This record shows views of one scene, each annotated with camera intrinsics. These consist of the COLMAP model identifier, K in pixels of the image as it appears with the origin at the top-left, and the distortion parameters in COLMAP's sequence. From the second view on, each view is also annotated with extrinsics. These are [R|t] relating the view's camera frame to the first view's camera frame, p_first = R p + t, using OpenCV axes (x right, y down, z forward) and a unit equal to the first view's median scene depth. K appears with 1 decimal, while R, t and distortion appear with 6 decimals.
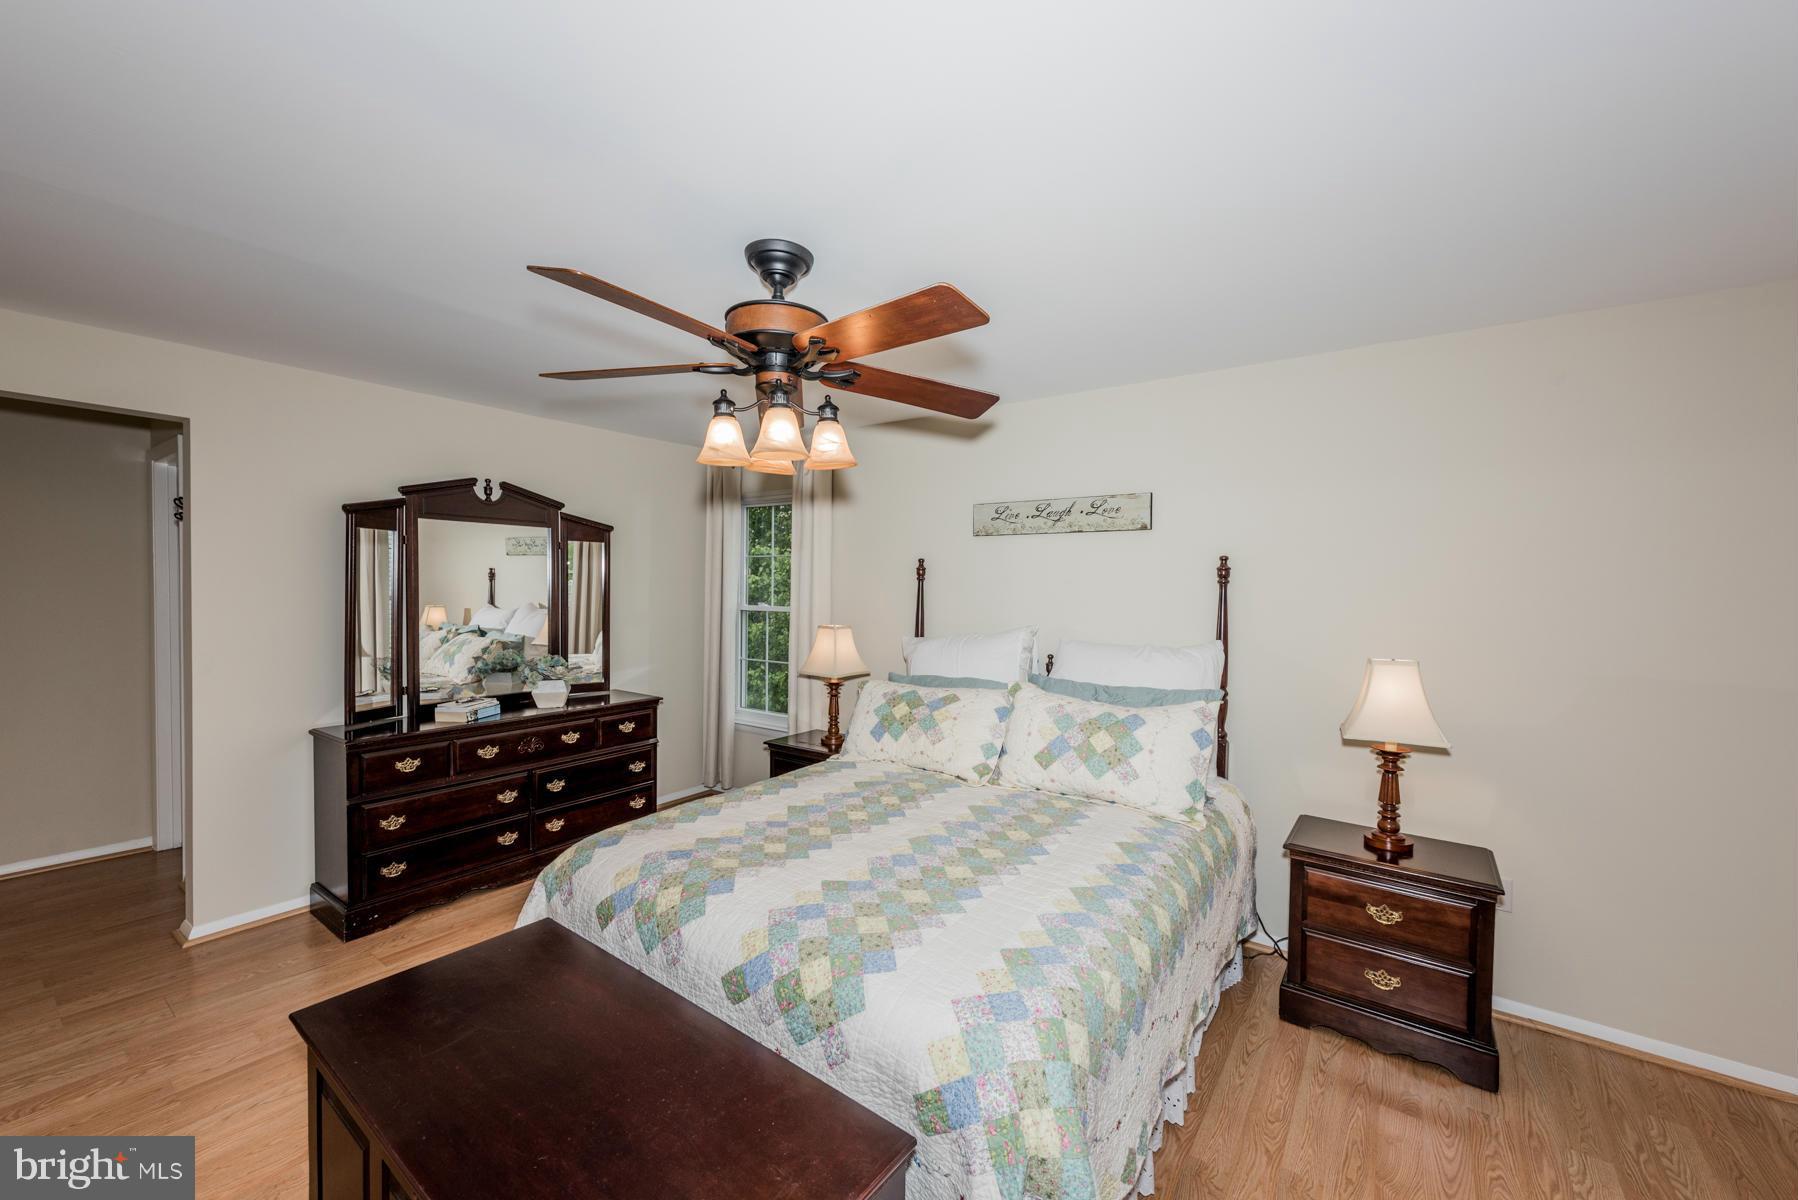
lens RADIAL K [[692.0, 0, 890.8], [0, 692.0, 616.0], [0, 0, 1]] dist [0.000153, -0.000057]
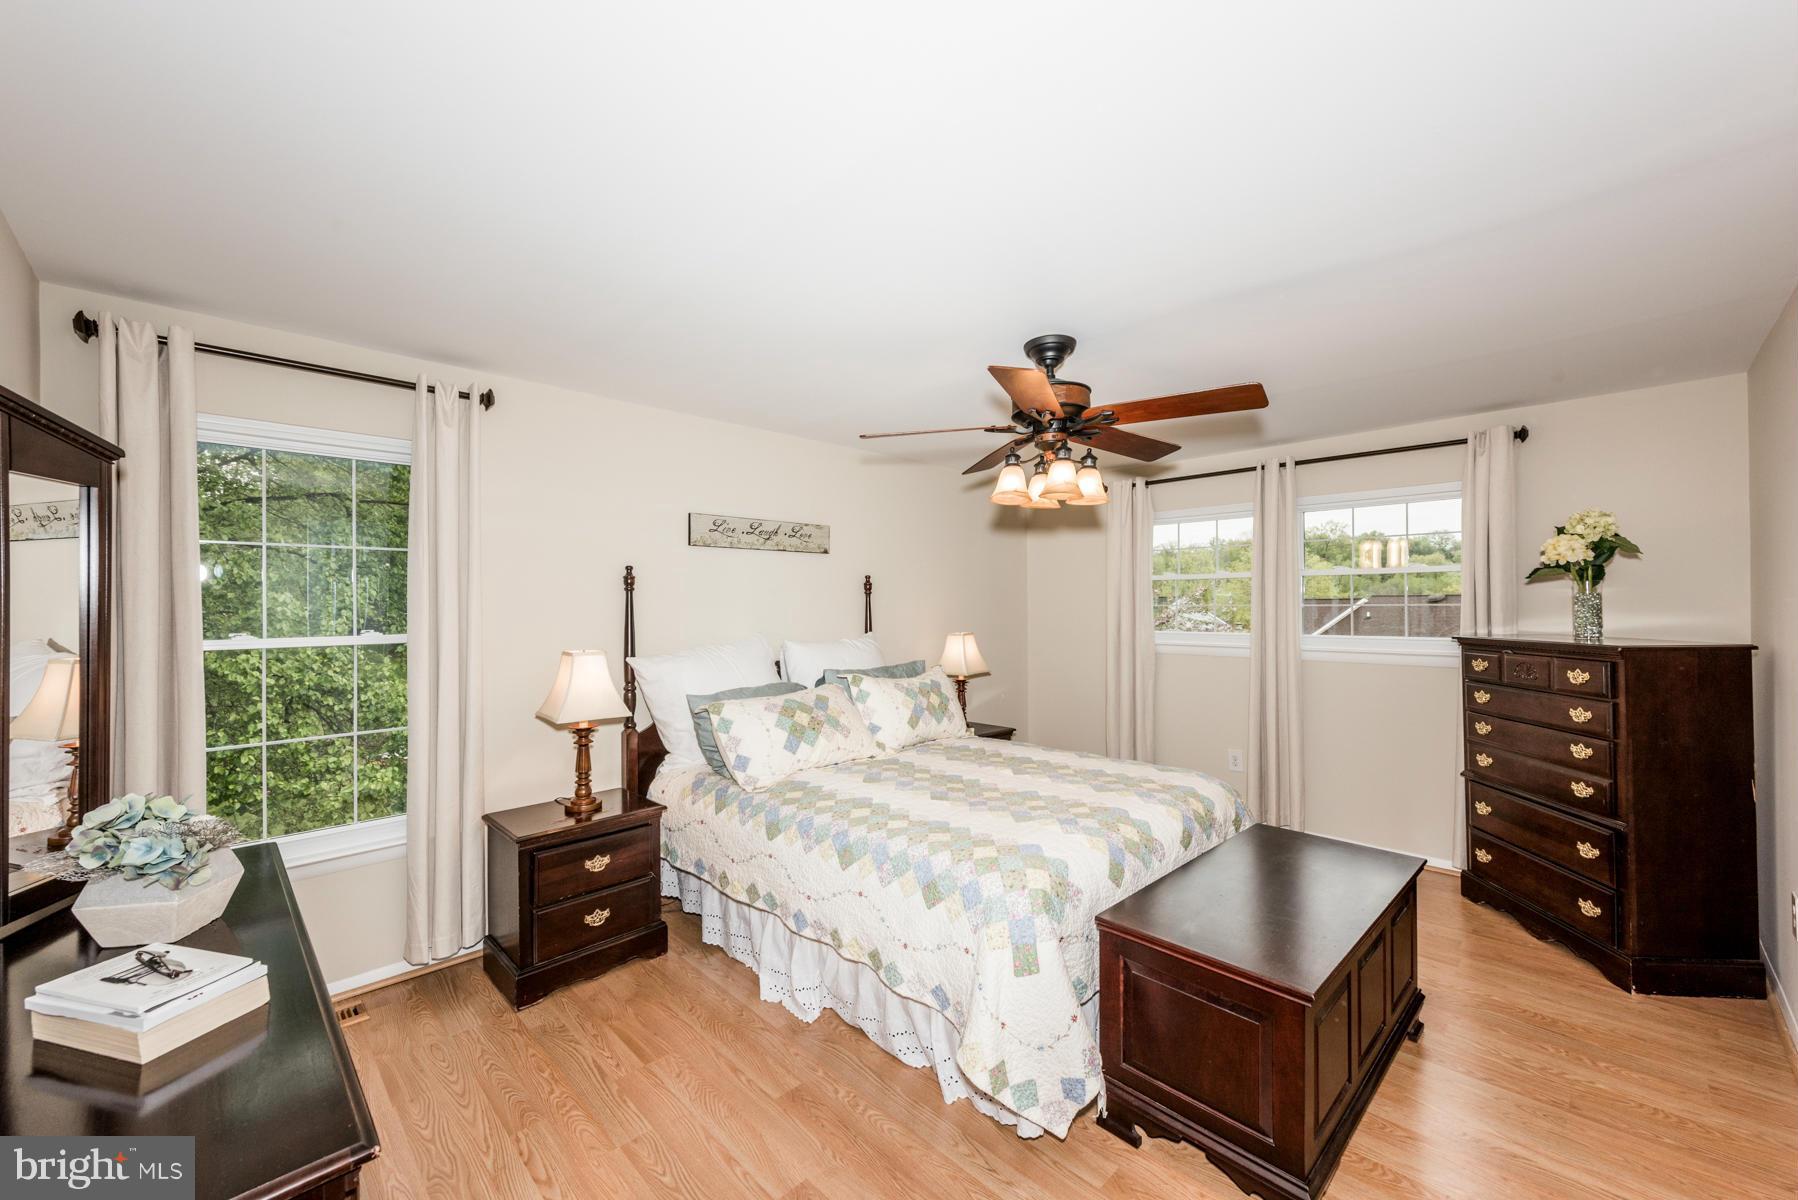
lens RADIAL K [[706.8, 0, 895.3], [0, 706.8, 602.0], [0, 0, 1]] dist [0.012033, -0.000250]
pose [[0.143011, -0.020422, 0.989510, -0.860646], [0.039060, 0.999125, 0.014975, -0.041535], [-0.988950, 0.036509, 0.143684, 0.603174]]
